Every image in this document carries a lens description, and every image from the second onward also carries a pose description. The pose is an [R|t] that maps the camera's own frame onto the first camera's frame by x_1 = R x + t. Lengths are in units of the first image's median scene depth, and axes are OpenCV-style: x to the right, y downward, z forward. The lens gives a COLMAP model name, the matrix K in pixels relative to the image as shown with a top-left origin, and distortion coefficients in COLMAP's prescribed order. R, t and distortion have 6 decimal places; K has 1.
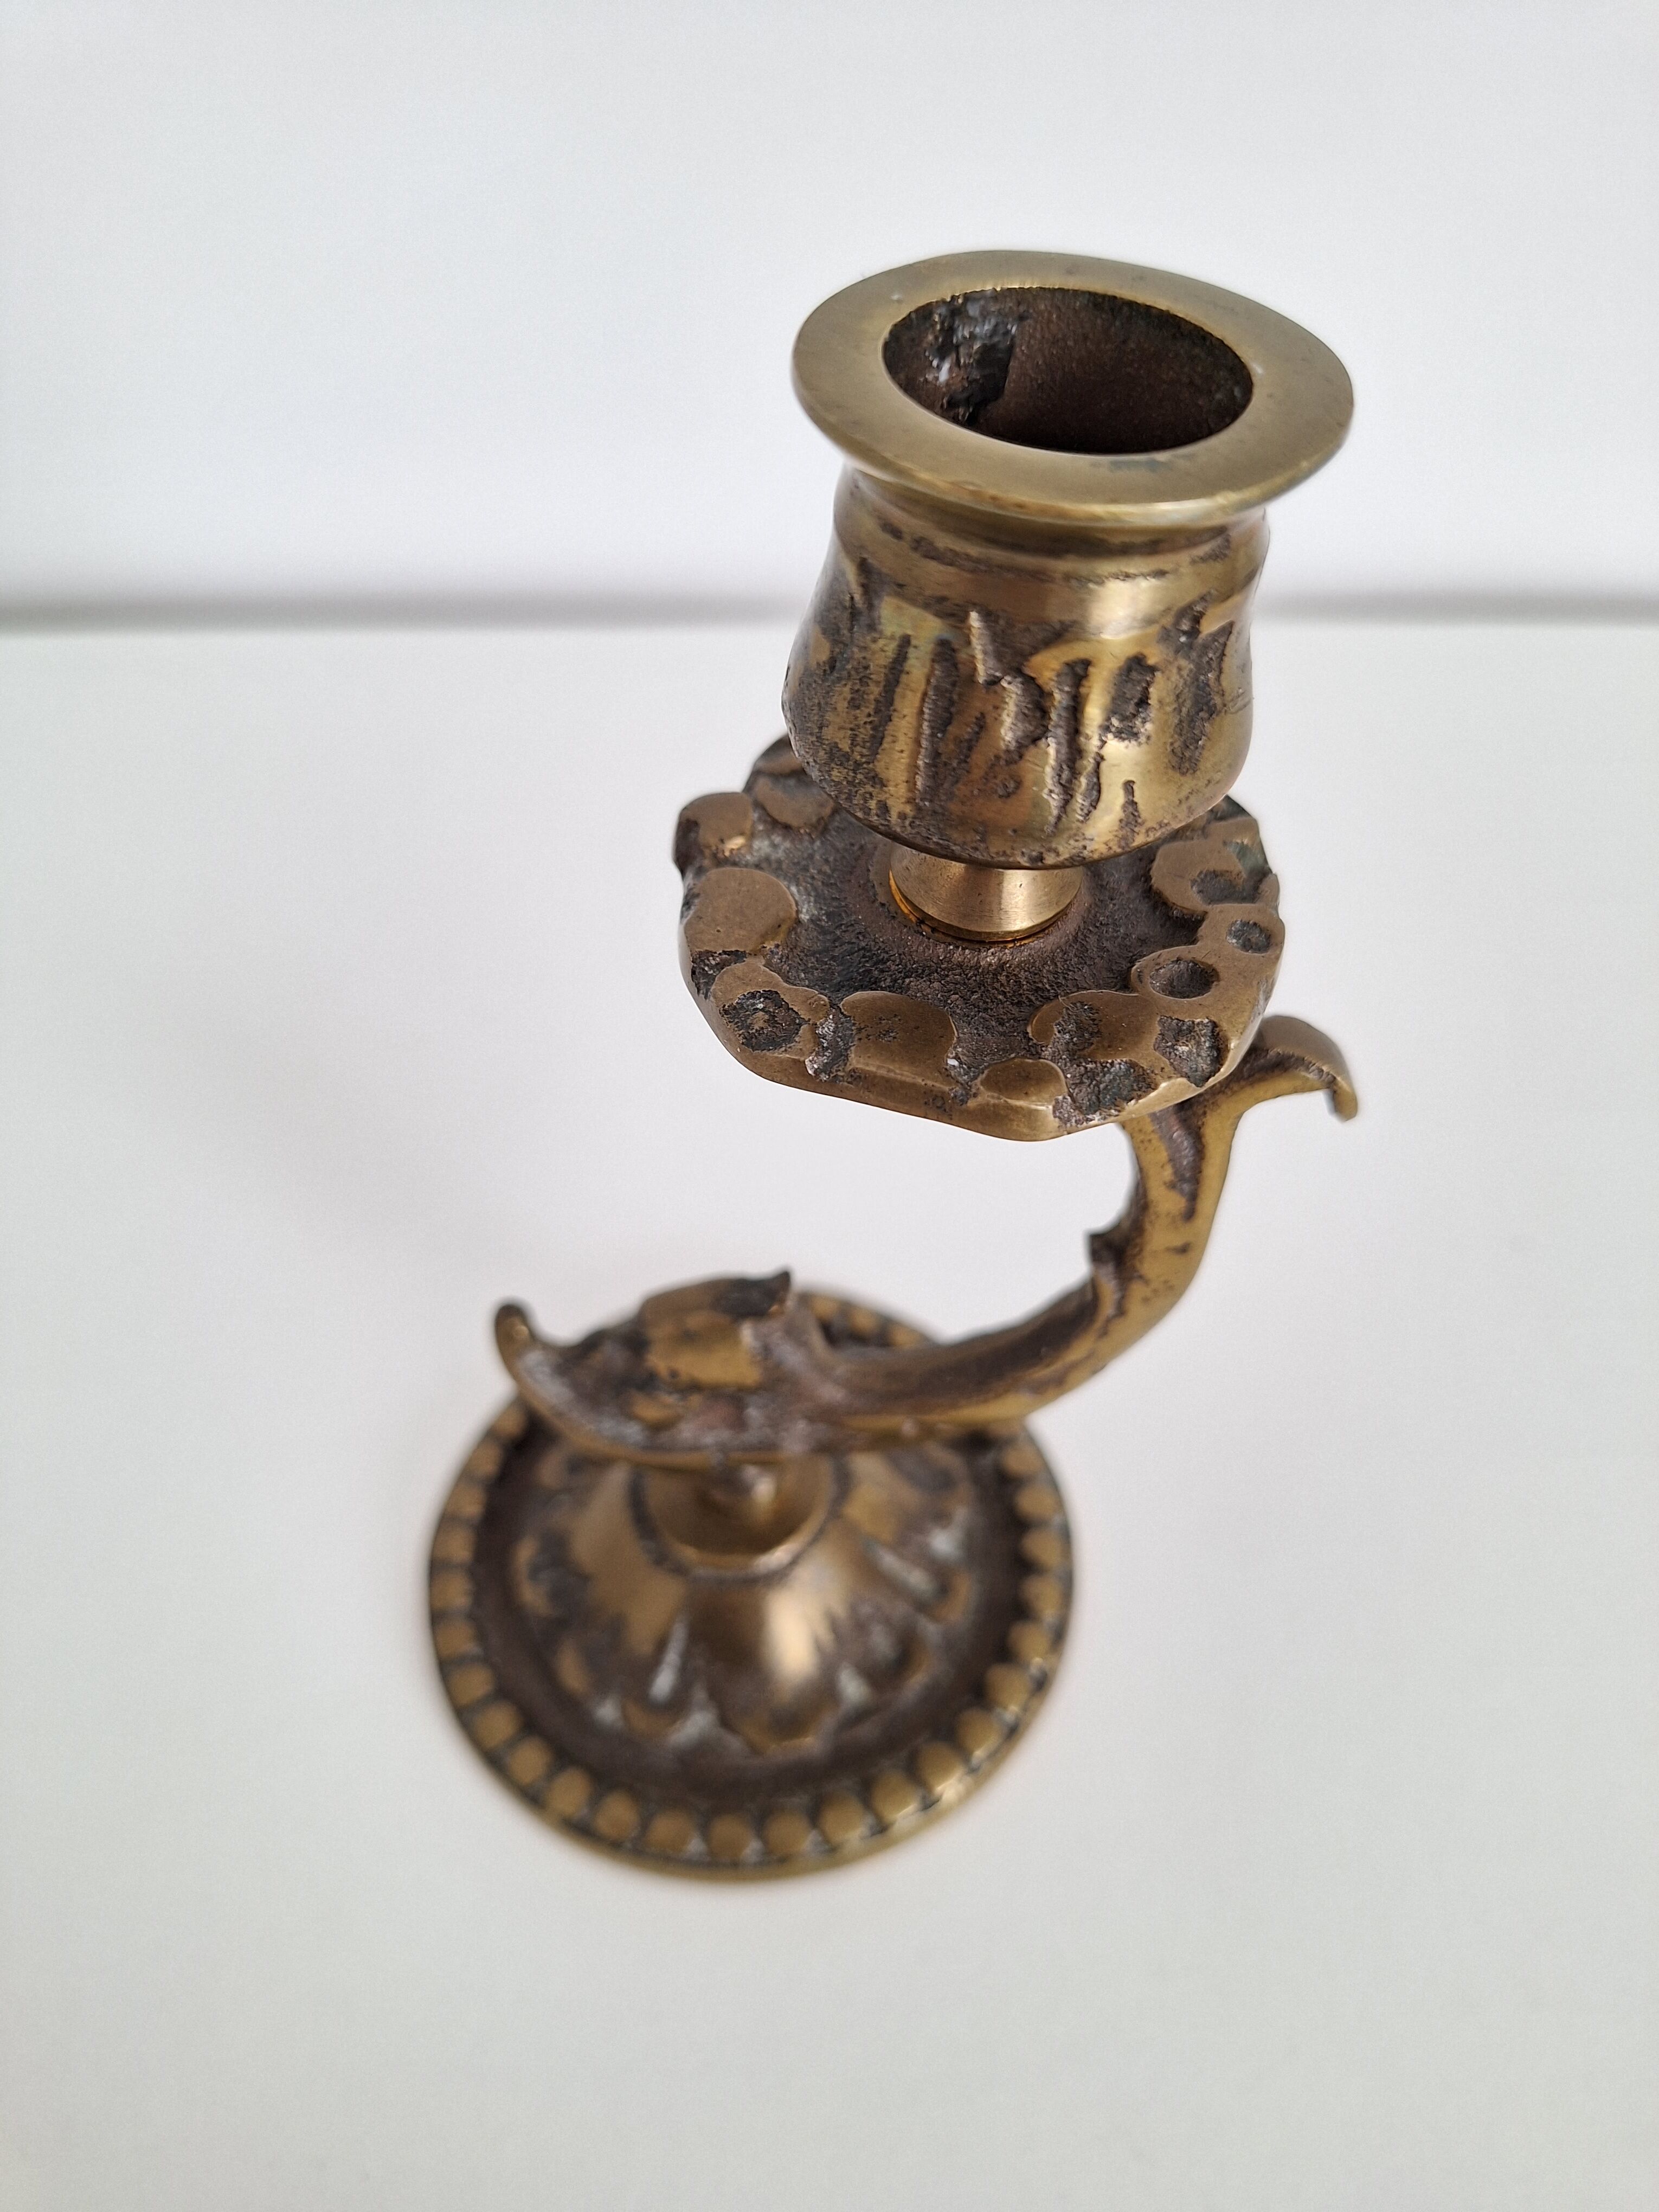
lens RADIAL K [[1607.5, 0, 865.5], [0, 1607.5, 1083.7], [0, 0, 1]] dist [0.035400, -0.089119]
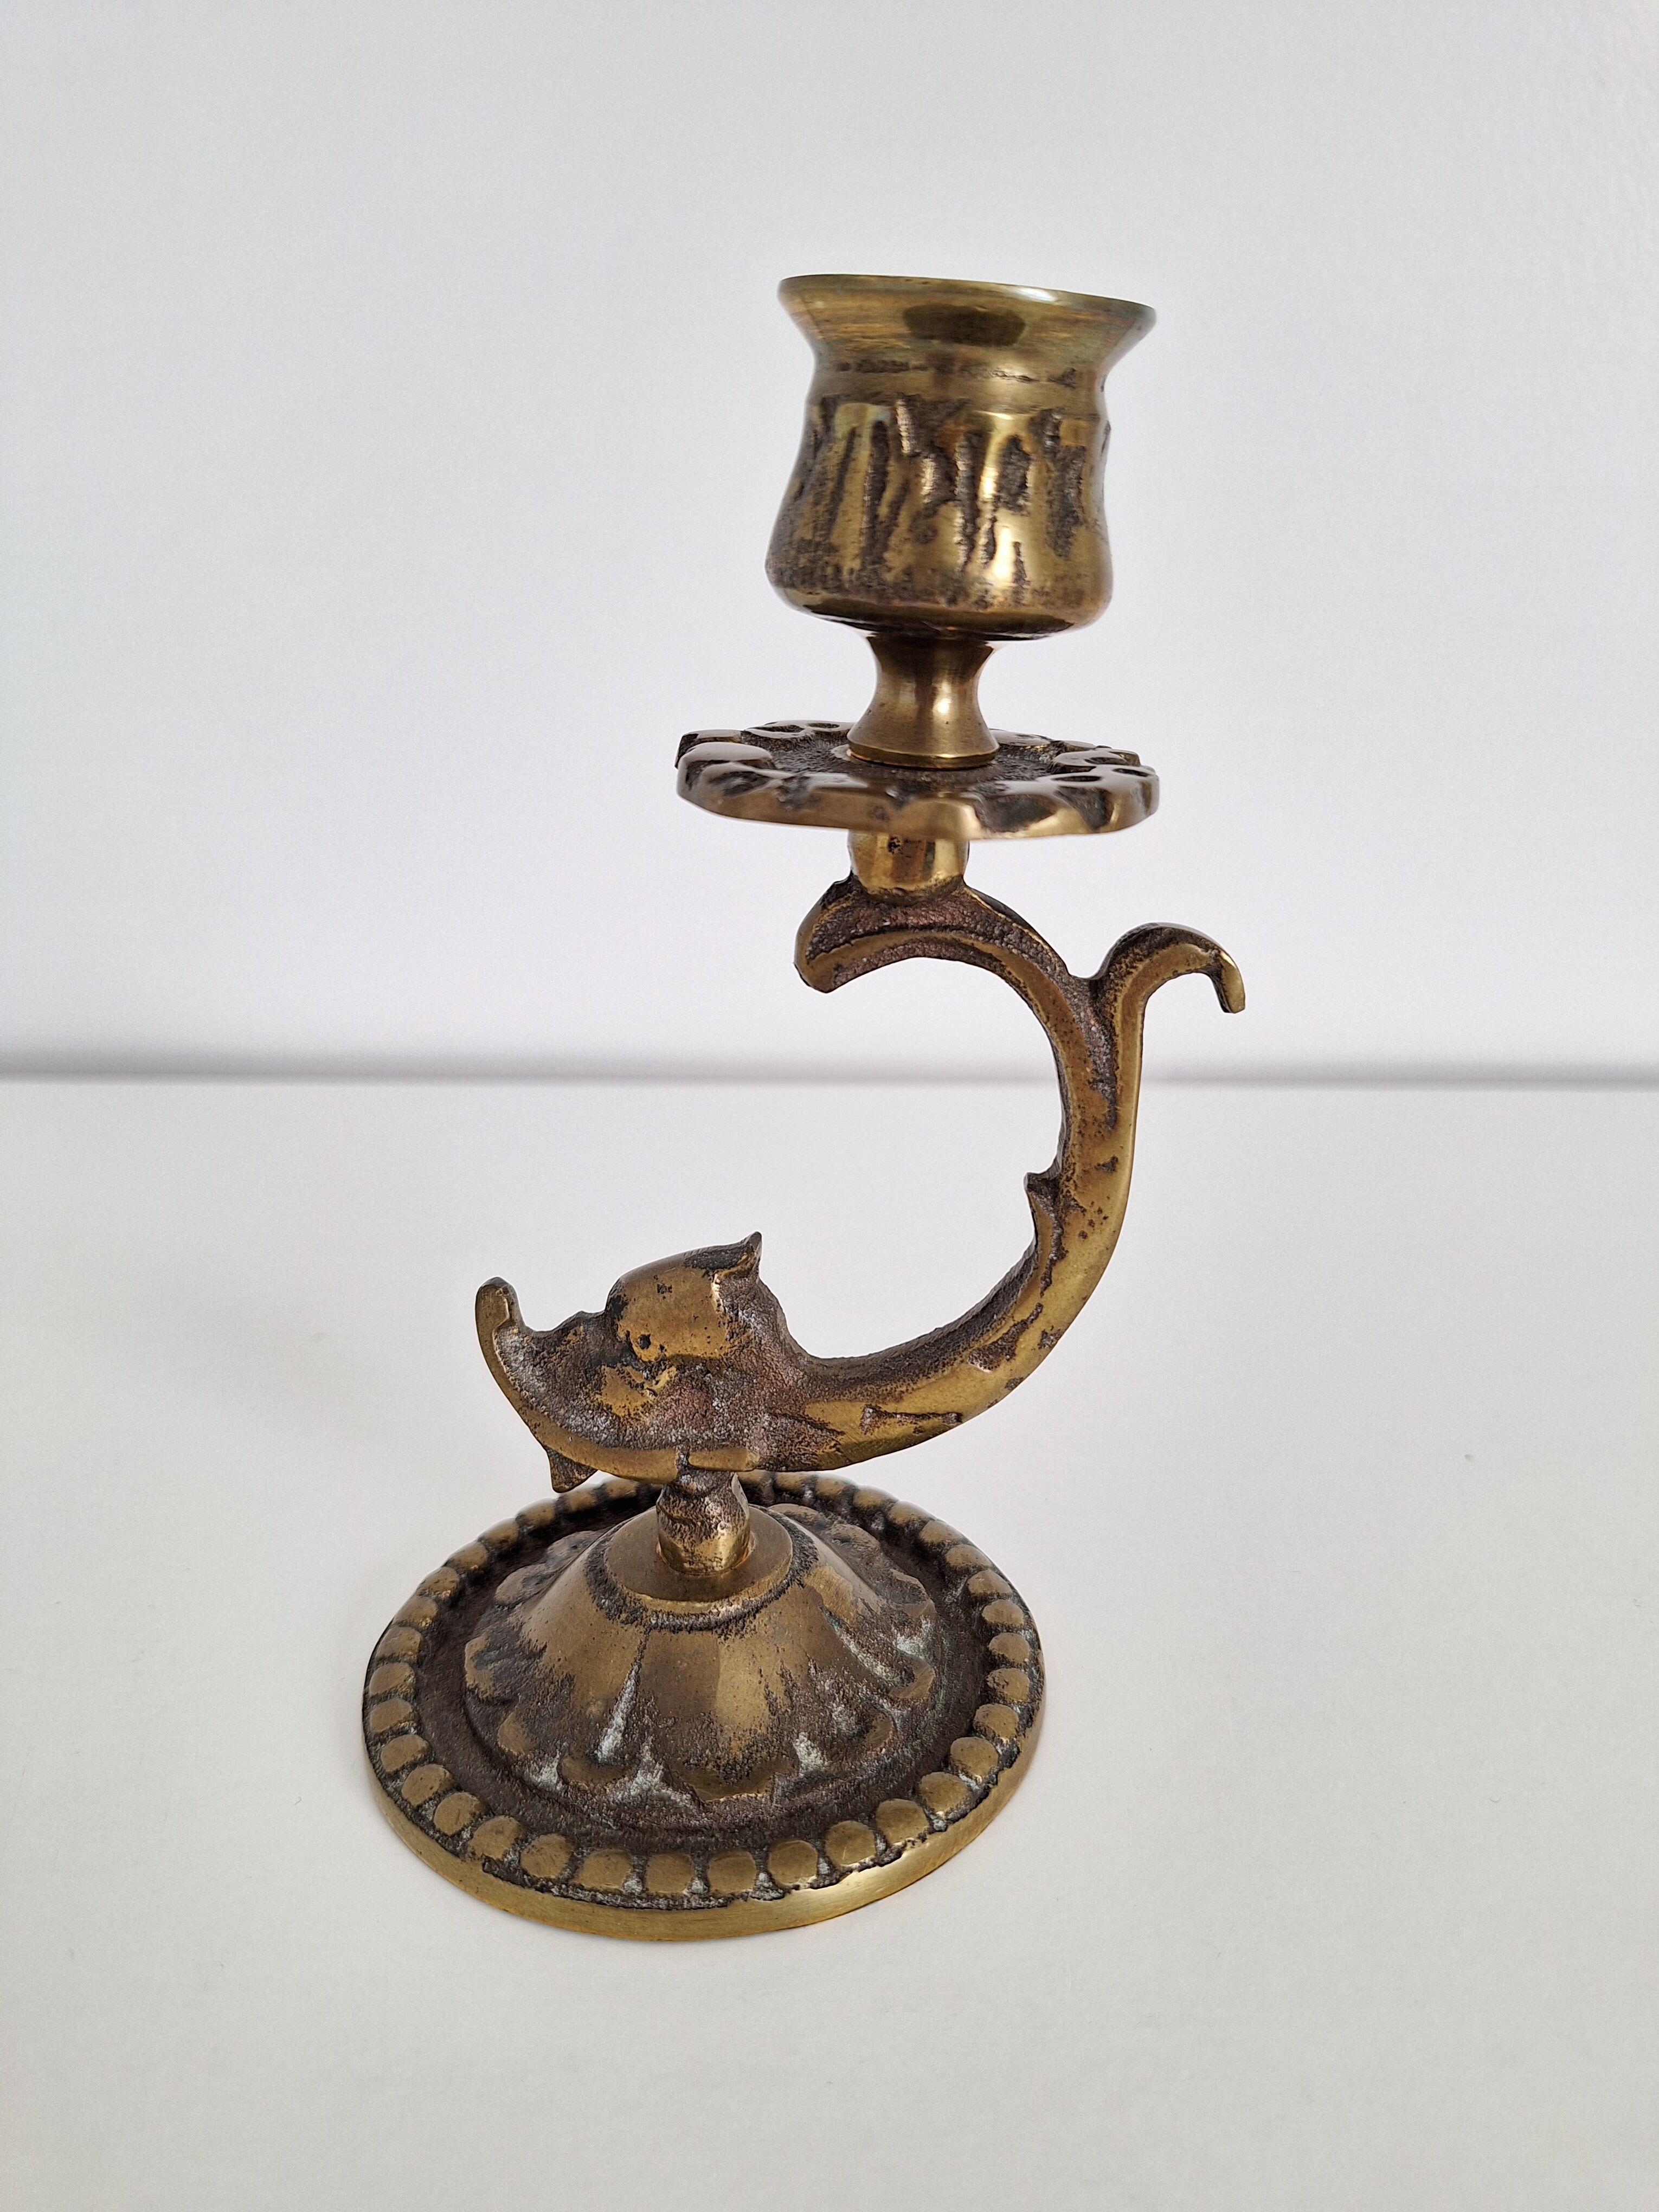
lens RADIAL K [[1607.5, 0, 851.9], [0, 1607.5, 1112.0], [0, 0, 1]] dist [0.035400, -0.089119]
pose [[0.999948, 0.008575, -0.005446, 0.027575], [-0.010096, 0.898521, -0.438815, 0.653454], [0.001130, 0.438848, 0.898561, -0.013149]]
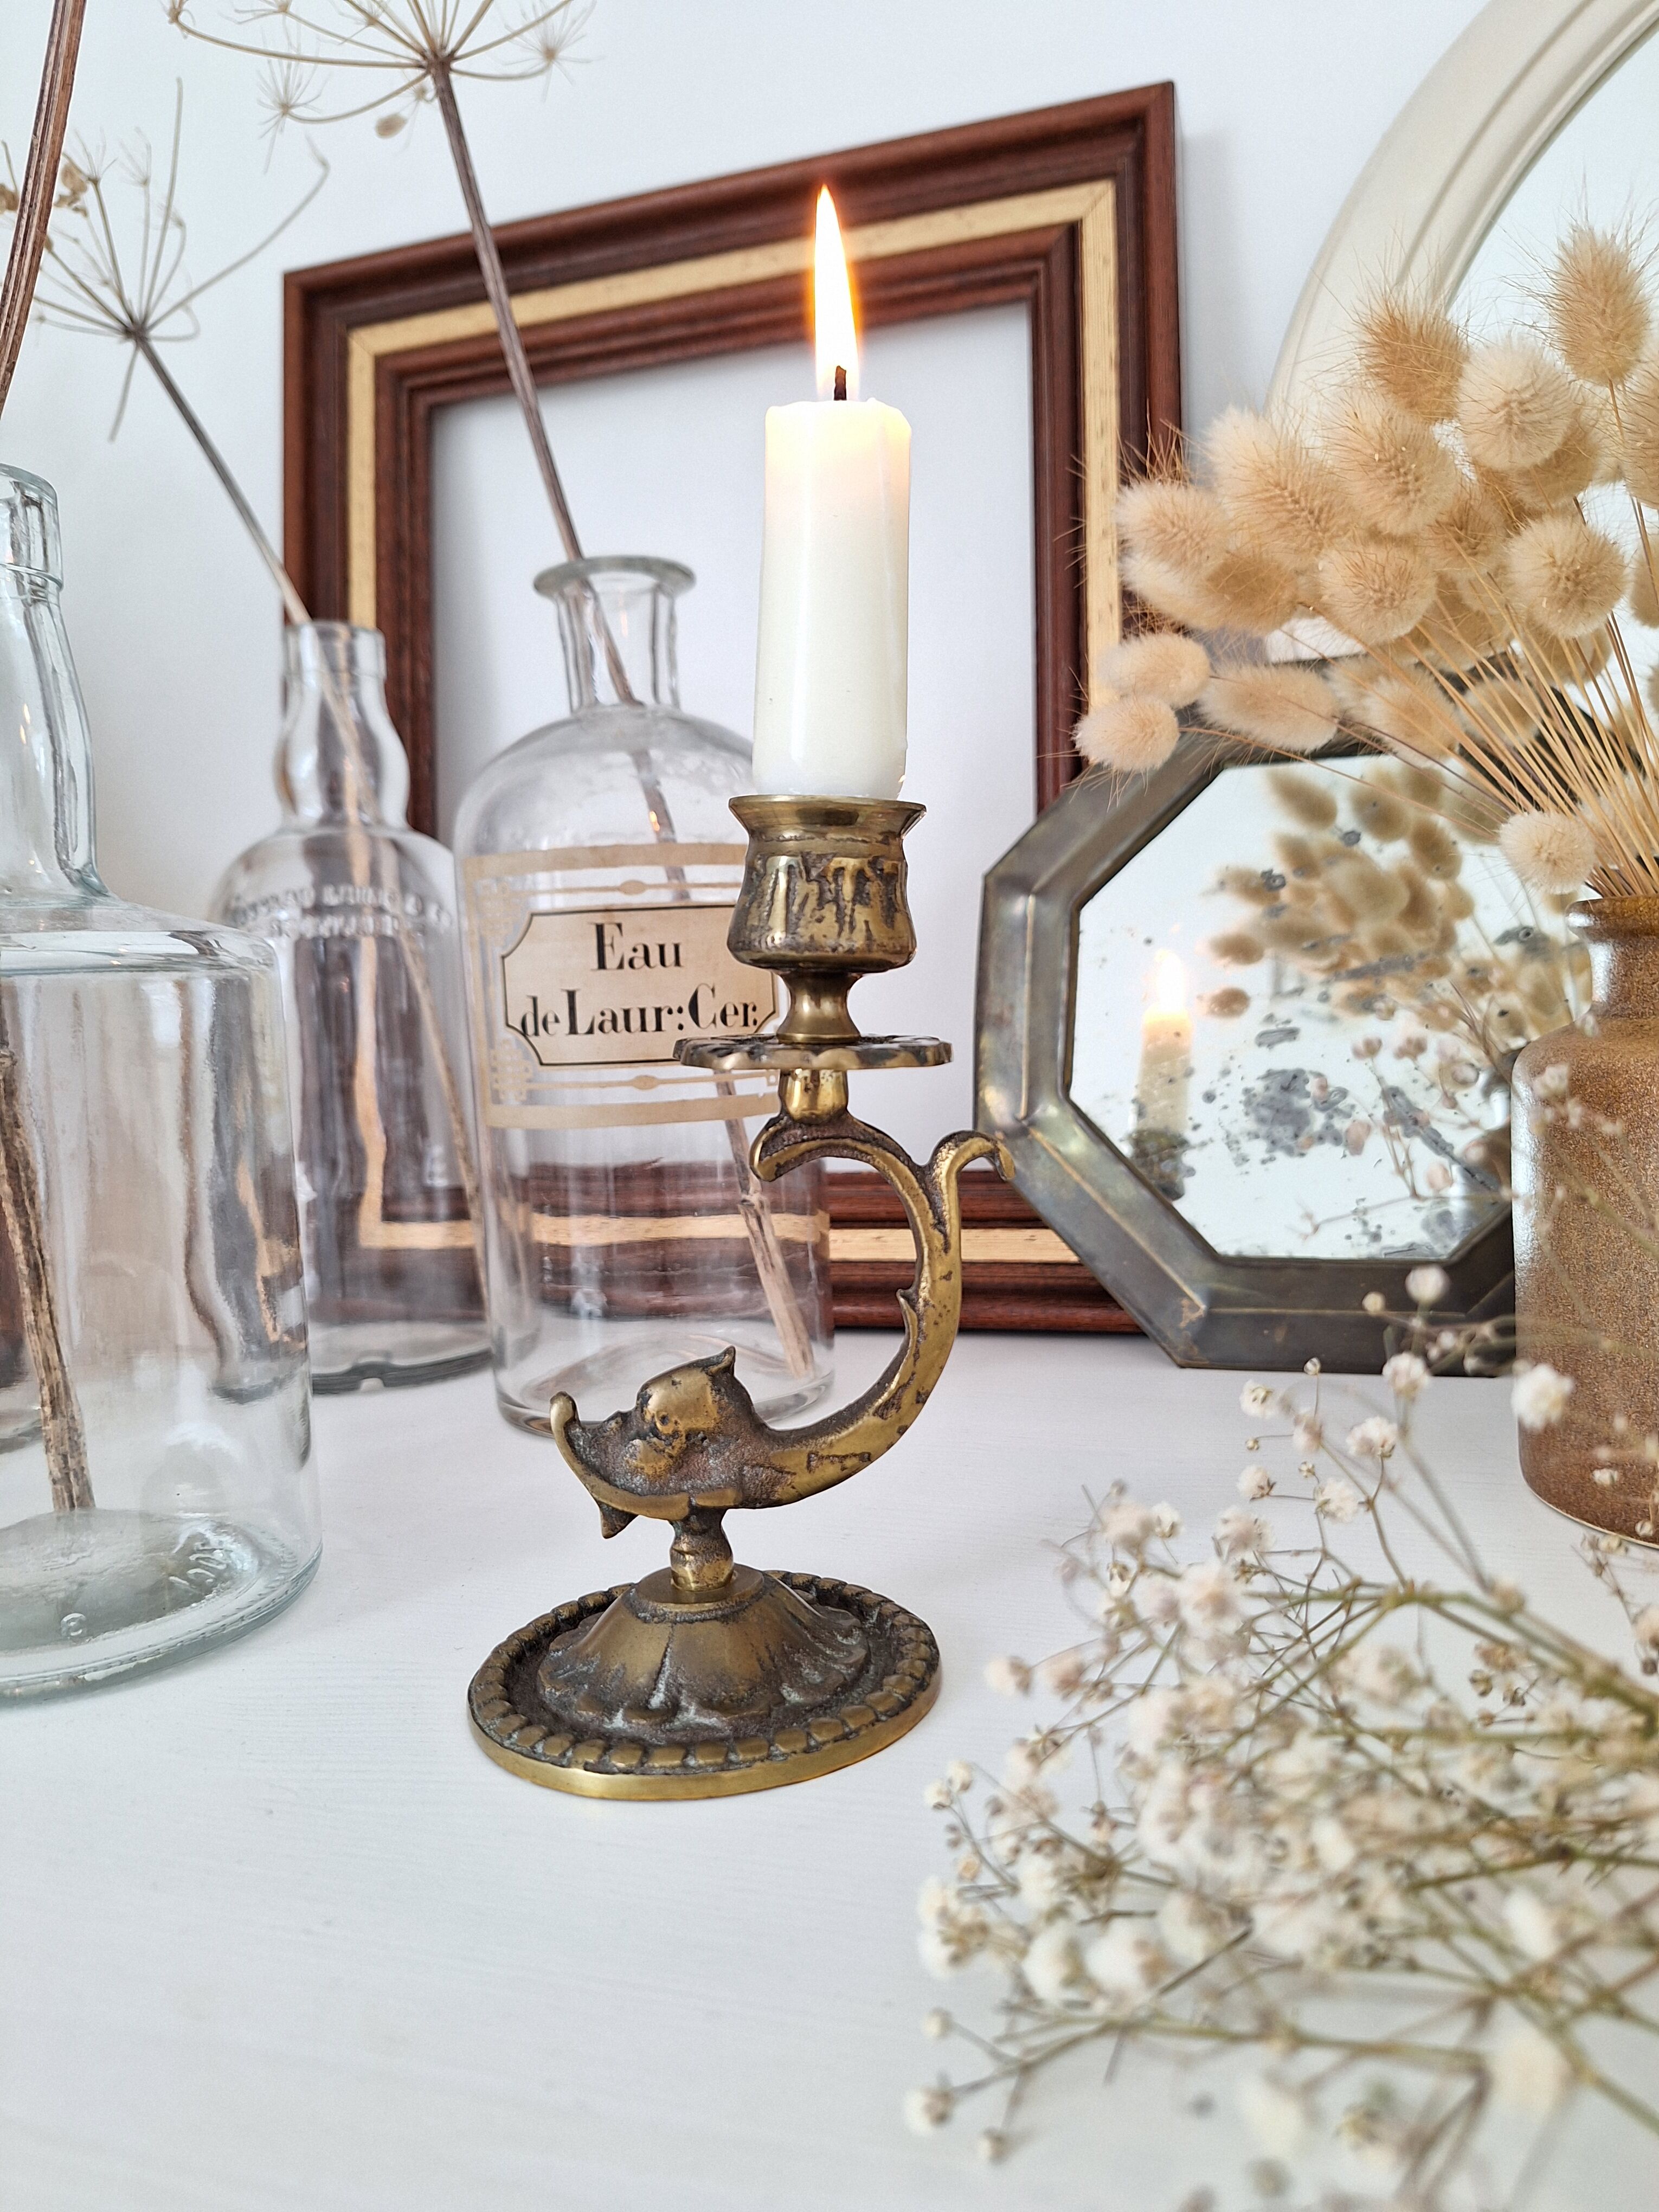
lens RADIAL K [[1607.5, 0, 867.6], [0, 1607.5, 1077.8], [0, 0, 1]] dist [0.035400, -0.089119]
pose [[0.991342, -0.047950, 0.122237, -0.125525], [0.117173, 0.743187, -0.658744, 1.317321], [-0.059258, 0.667364, 0.742370, -0.583138]]
